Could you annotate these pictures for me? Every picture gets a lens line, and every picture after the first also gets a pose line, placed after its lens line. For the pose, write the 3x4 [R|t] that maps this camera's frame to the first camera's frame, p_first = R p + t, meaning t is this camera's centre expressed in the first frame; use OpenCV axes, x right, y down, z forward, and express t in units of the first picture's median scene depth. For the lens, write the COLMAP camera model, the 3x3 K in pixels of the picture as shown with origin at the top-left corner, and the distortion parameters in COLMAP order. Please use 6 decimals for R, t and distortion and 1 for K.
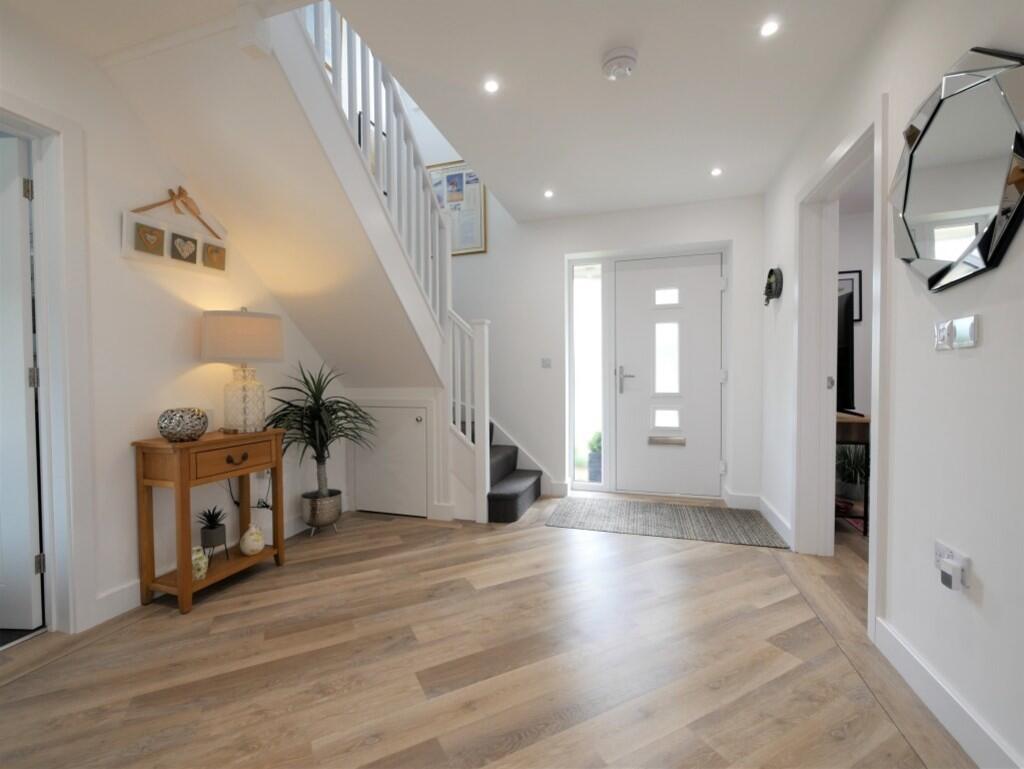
lens RADIAL K [[449.0, 0, 507.7], [0, 449.0, 387.1], [0, 0, 1]] dist [-0.001063, -0.000039]
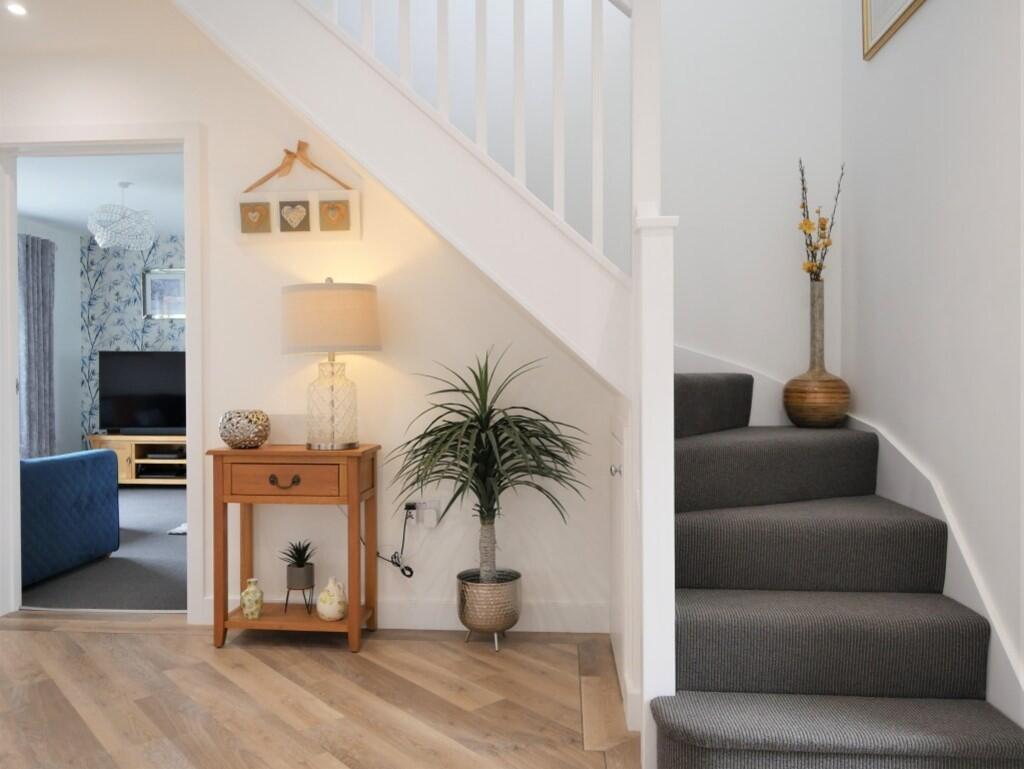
lens RADIAL K [[802.0, 0, 512.0], [0, 802.0, 384.5], [0, 0, 1]] dist [-0.005008, -0.006965]
pose [[0.221999, 0.015428, -0.974925, 0.783981], [-0.023410, 0.999671, 0.010489, -0.025662], [0.974766, 0.020495, 0.222287, 1.047126]]
